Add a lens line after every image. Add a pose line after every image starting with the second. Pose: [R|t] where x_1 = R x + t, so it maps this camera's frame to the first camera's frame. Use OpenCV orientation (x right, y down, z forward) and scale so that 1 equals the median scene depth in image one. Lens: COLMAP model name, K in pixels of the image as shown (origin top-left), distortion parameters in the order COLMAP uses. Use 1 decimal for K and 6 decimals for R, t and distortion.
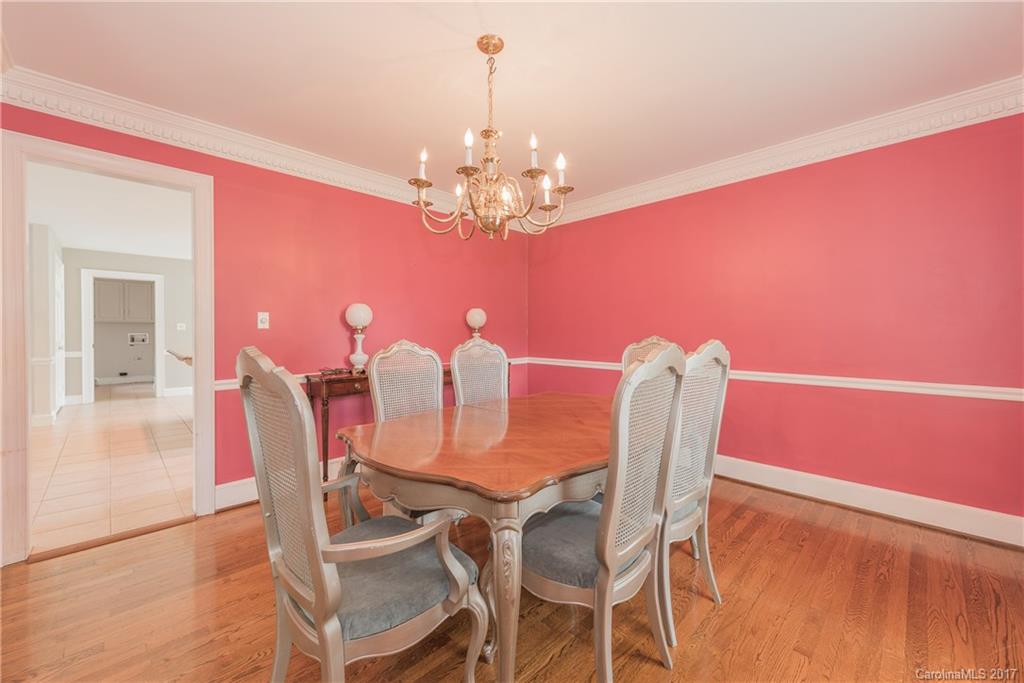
lens RADIAL K [[404.5, 0, 512.0], [0, 404.5, 341.5], [0, 0, 1]] dist [-0.000273, -0.000010]
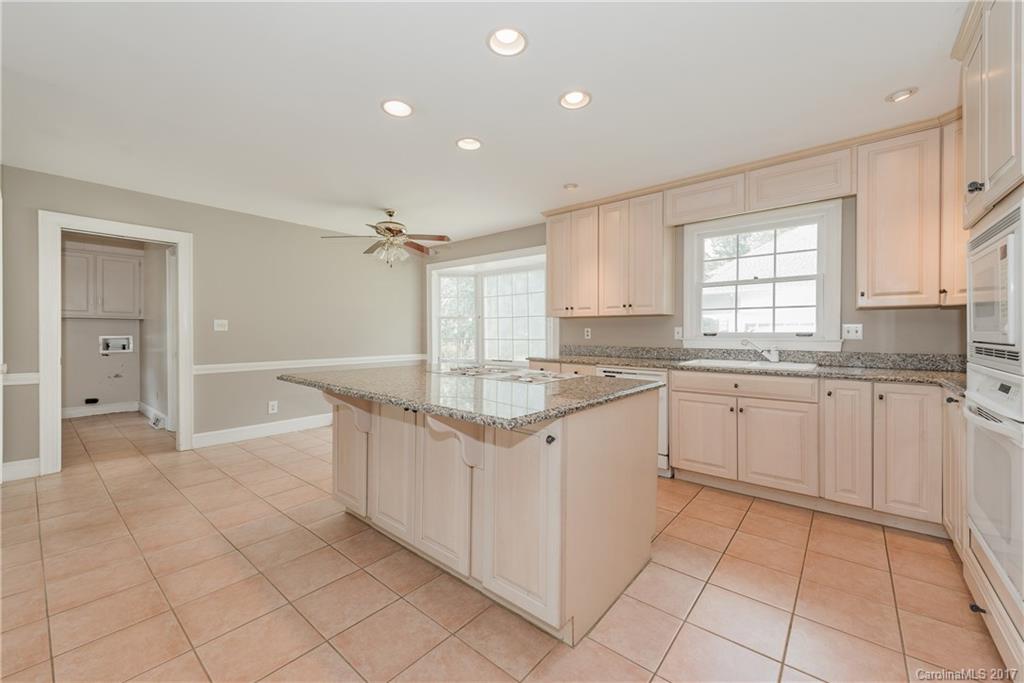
lens RADIAL K [[404.5, 0, 512.0], [0, 404.5, 341.5], [0, 0, 1]] dist [-0.000273, -0.000010]
pose [[0.995348, 0.000977, 0.096344, -0.472067], [-0.000365, 0.999980, -0.006364, -0.010256], [-0.096348, 0.006299, 0.995328, 0.395694]]
